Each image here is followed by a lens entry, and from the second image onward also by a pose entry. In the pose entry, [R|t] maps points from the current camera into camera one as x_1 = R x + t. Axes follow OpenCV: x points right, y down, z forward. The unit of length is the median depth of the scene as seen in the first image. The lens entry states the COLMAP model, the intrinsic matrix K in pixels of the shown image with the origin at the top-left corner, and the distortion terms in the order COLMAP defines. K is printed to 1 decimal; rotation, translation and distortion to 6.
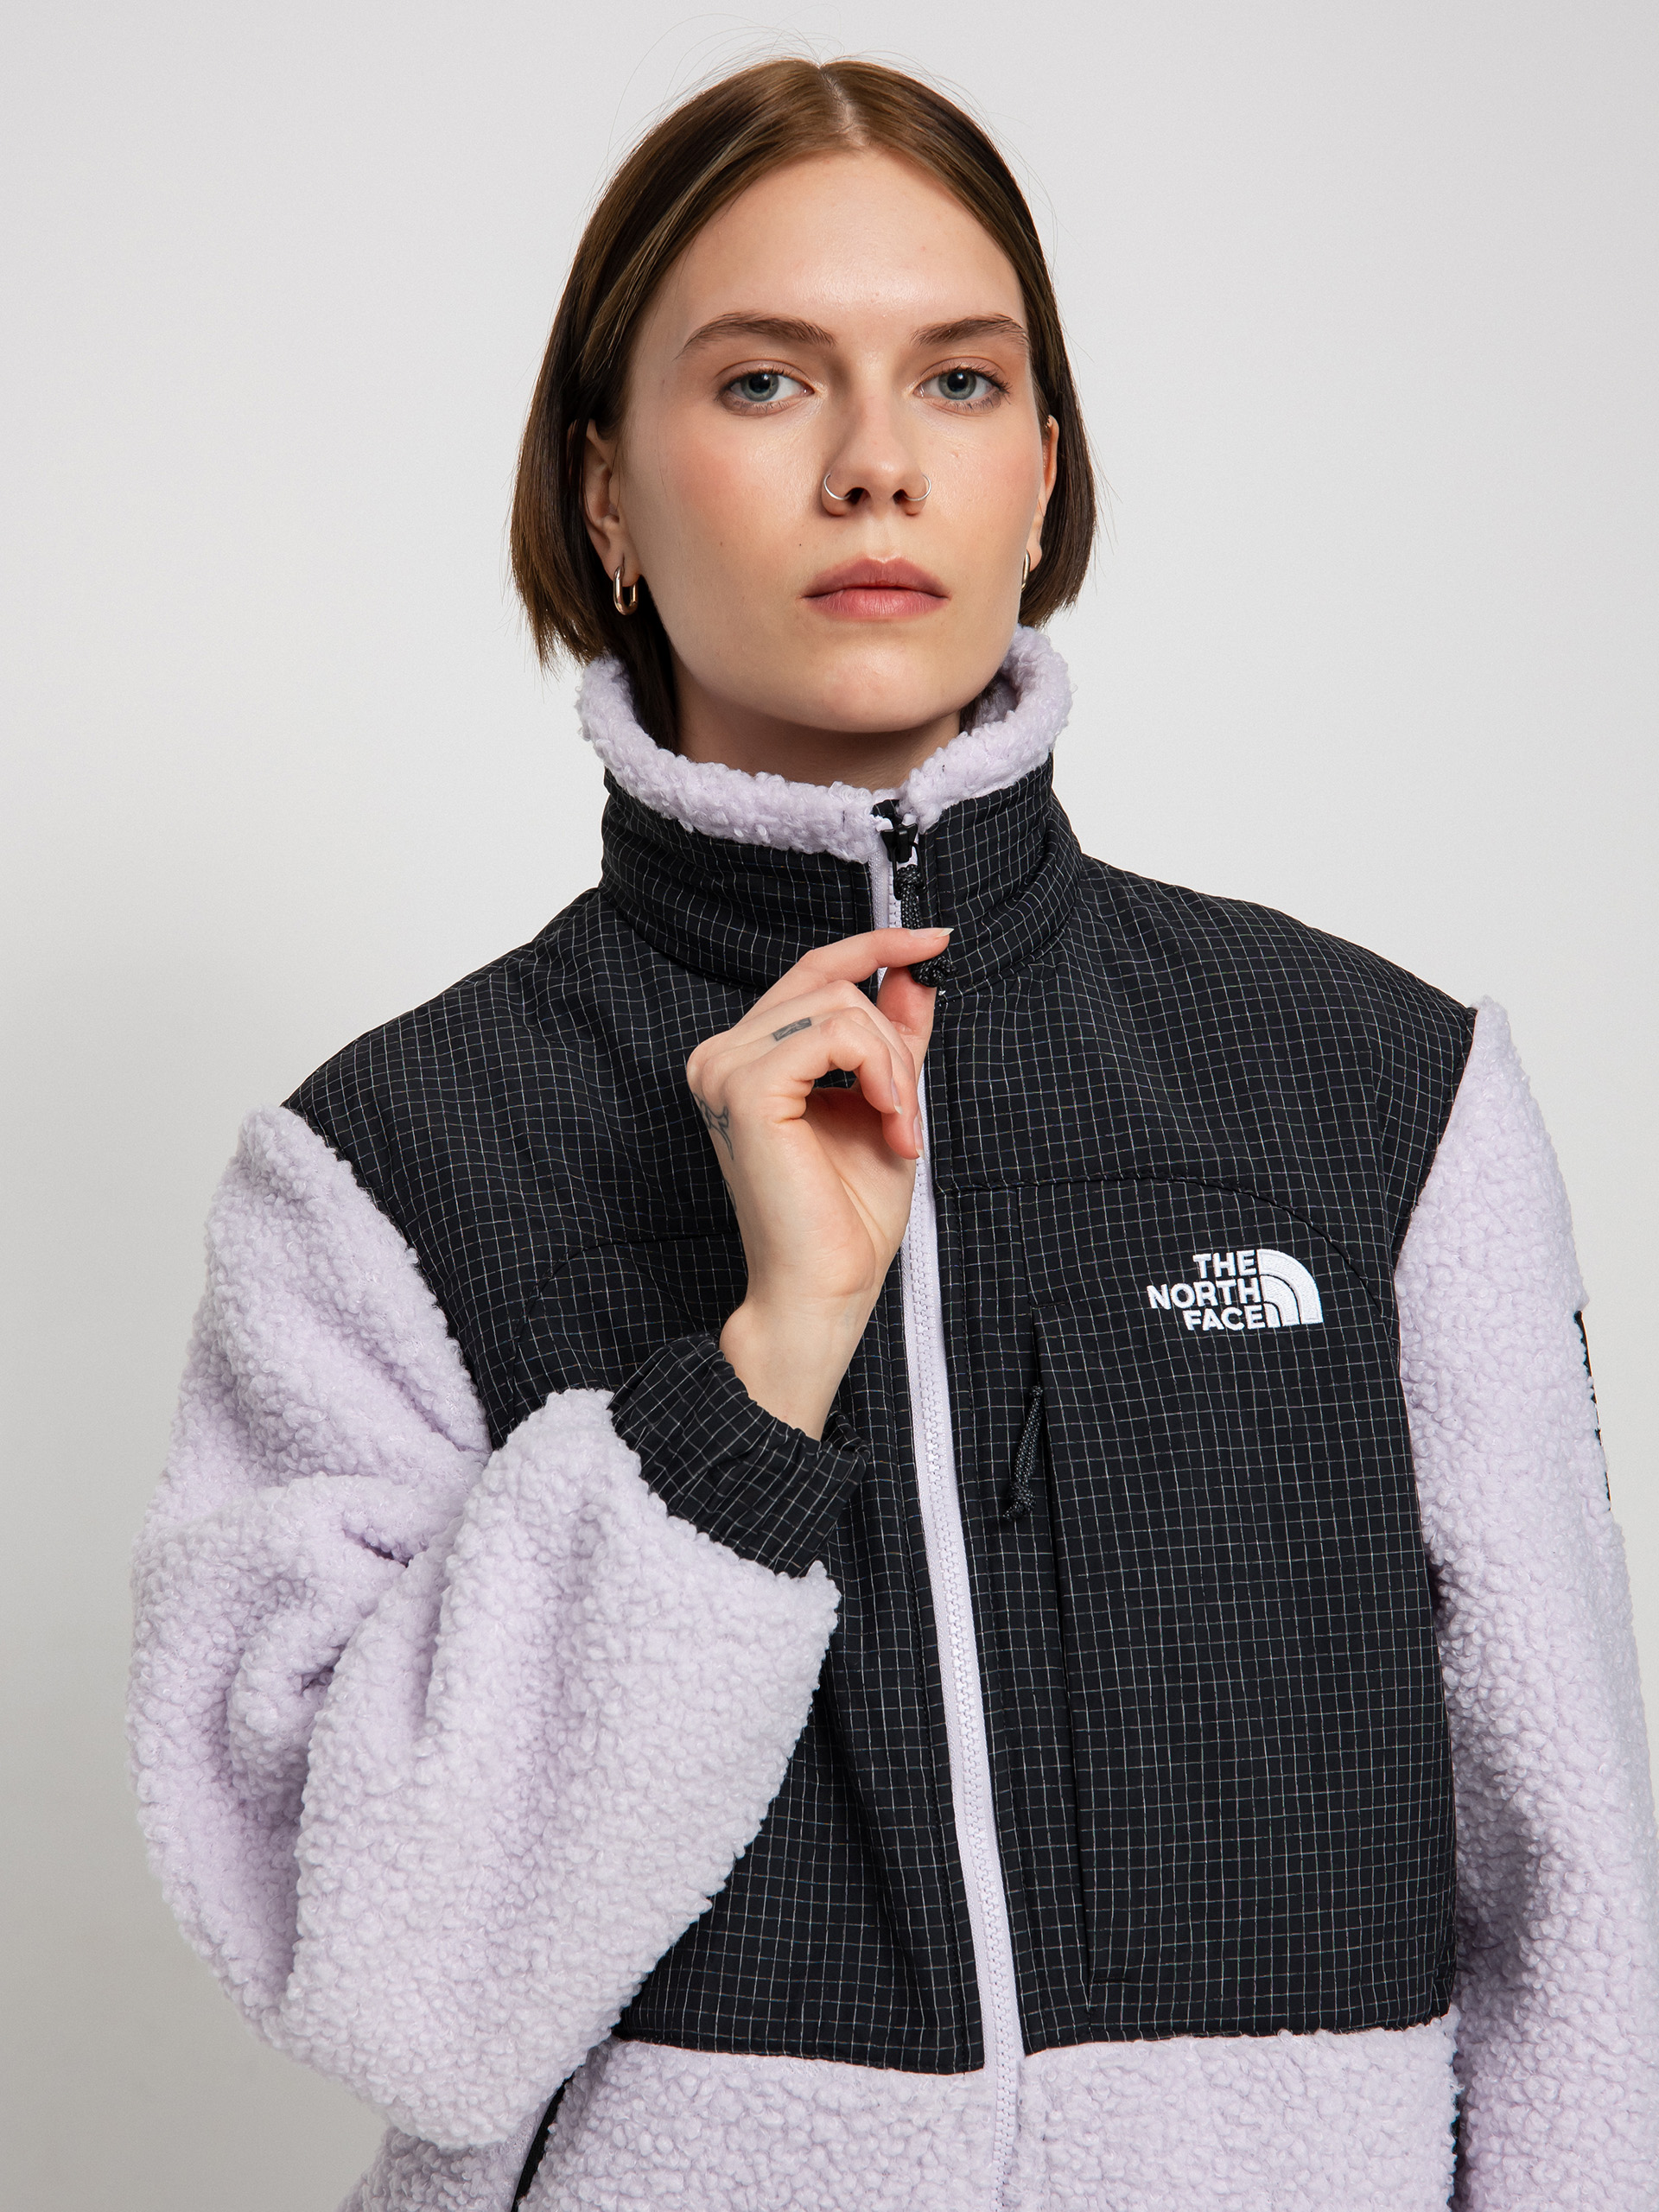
lens RADIAL K [[4335.8, 0, 829.5], [0, 4335.8, 1106.0], [0, 0, 1]] dist [0.187692, -0.336518]
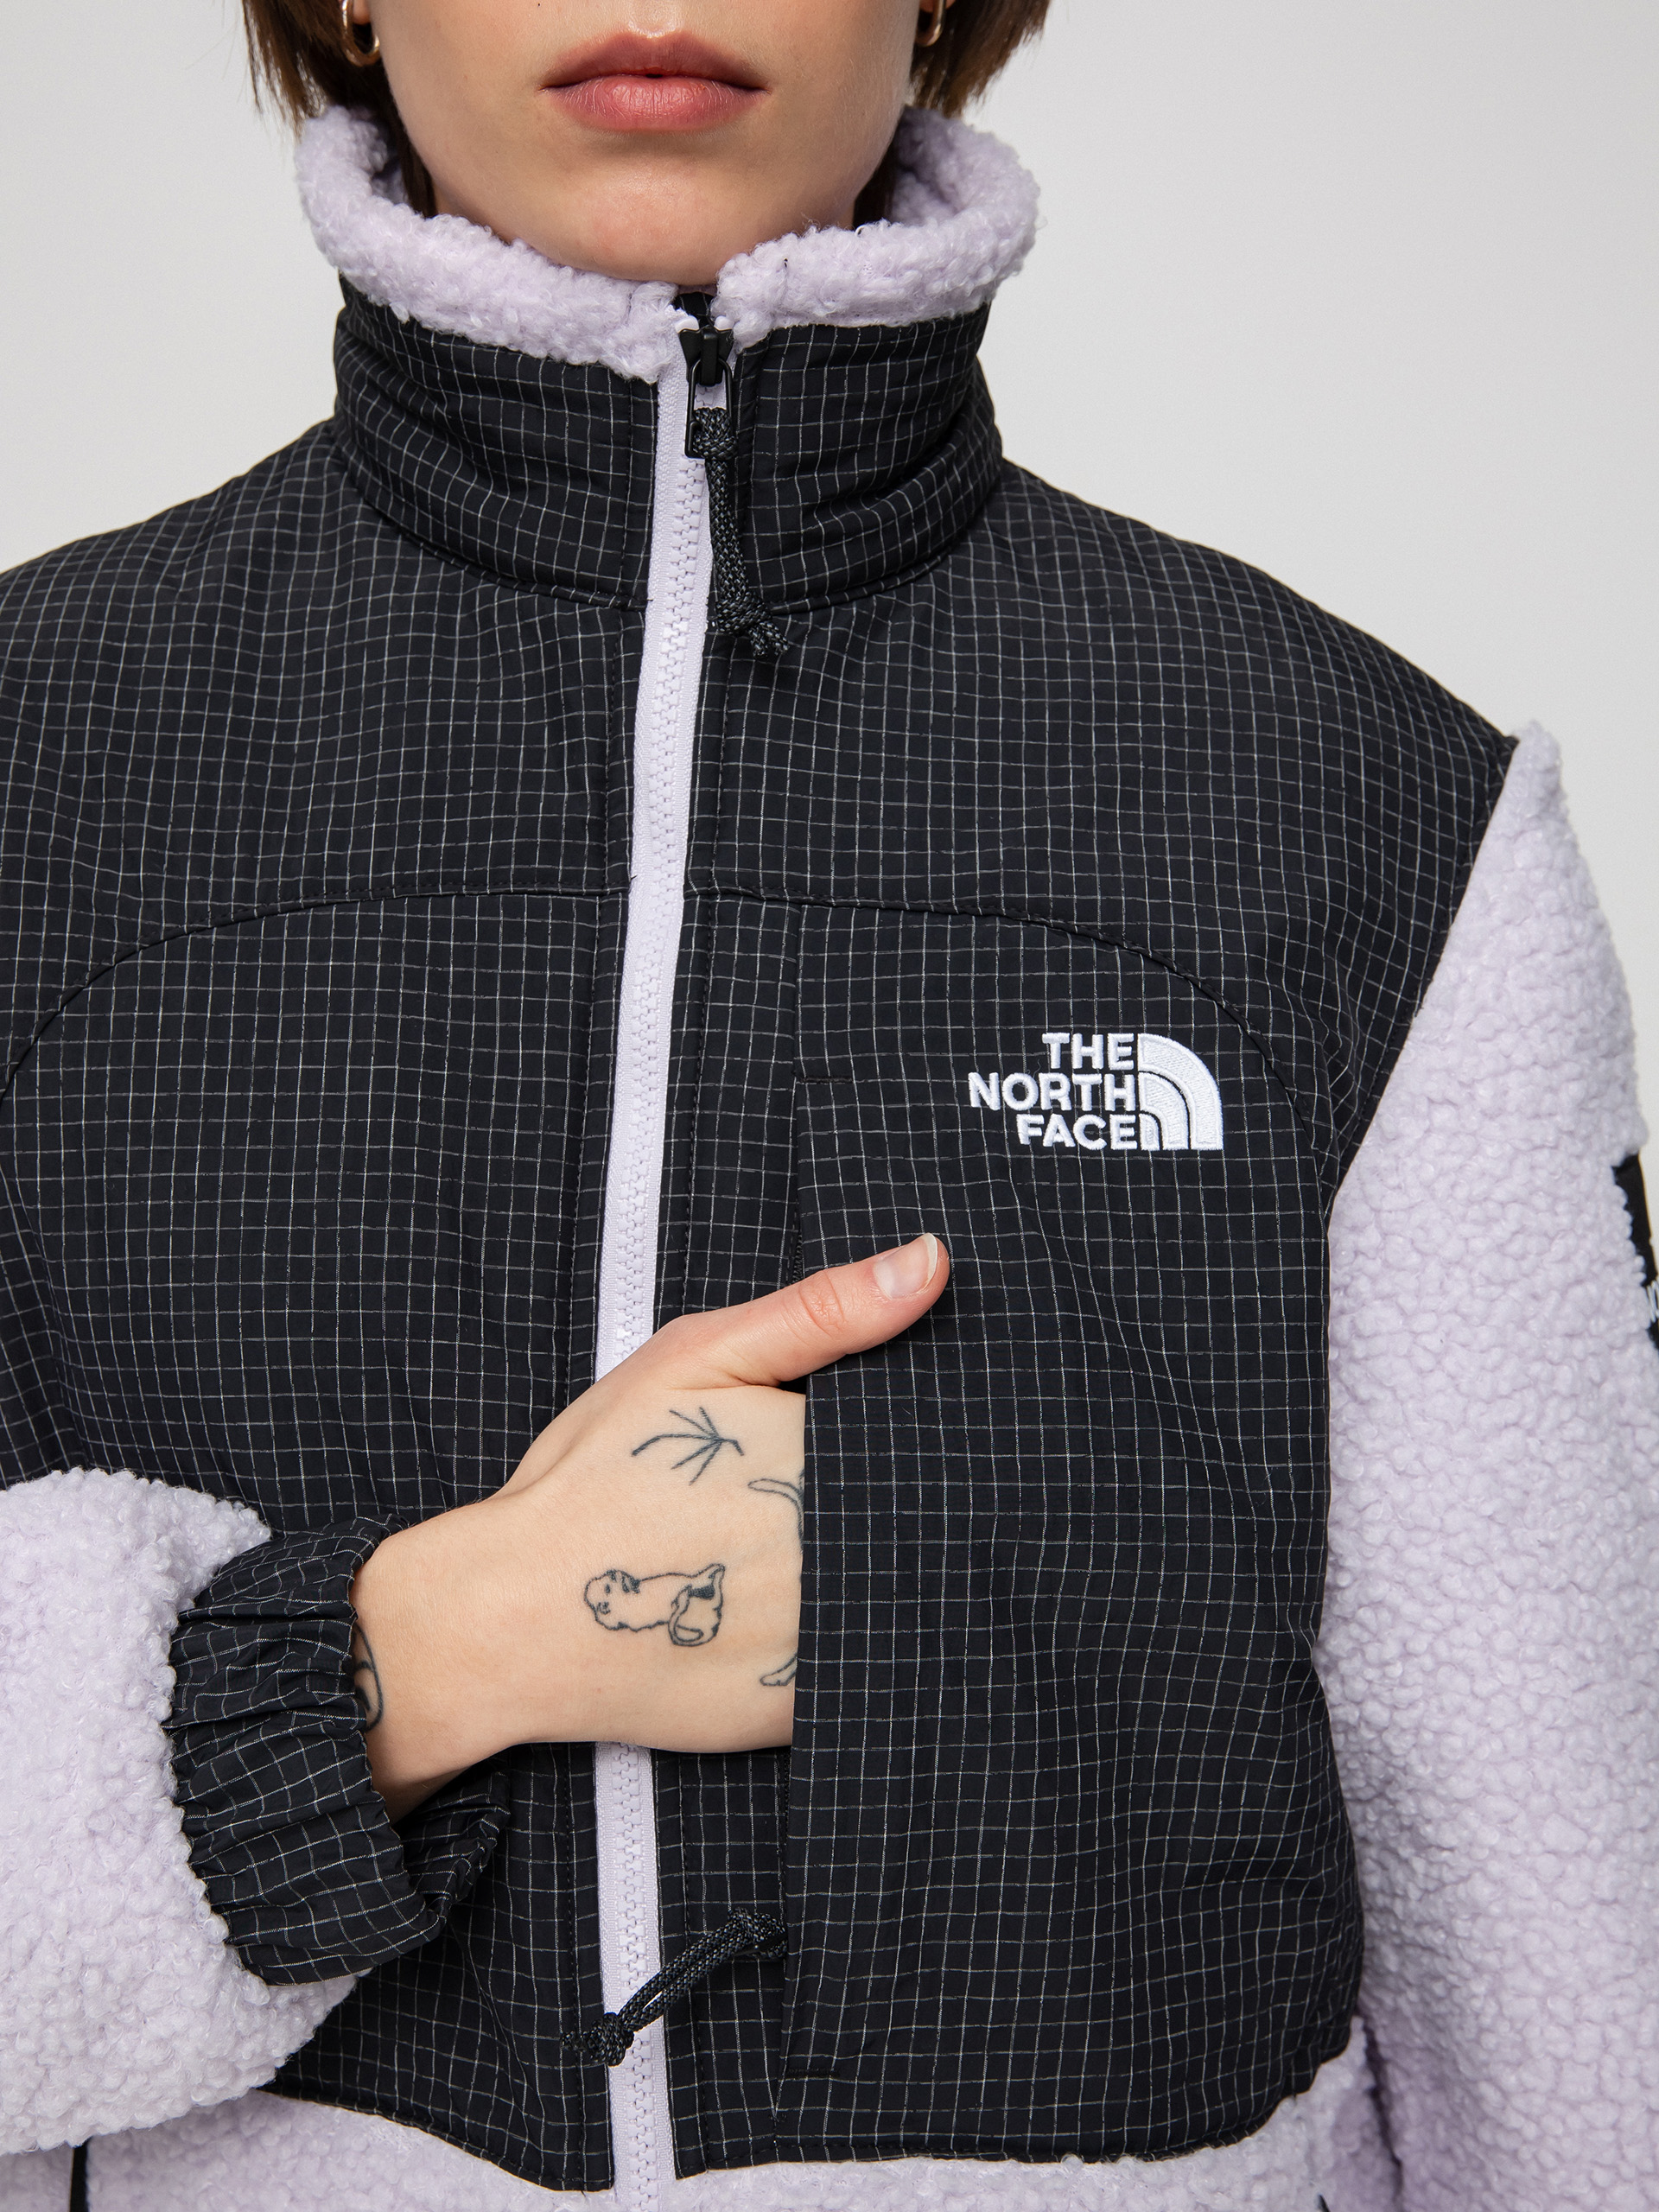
lens RADIAL K [[4046.7, 0, 829.5], [0, 4046.7, 1106.0], [0, 0, 1]] dist [0.042146, 0.227719]
pose [[0.994800, 0.094051, -0.039091, 0.076271], [-0.092041, 0.994480, 0.050388, 0.016879], [0.043614, -0.046528, 0.997964, 0.367242]]
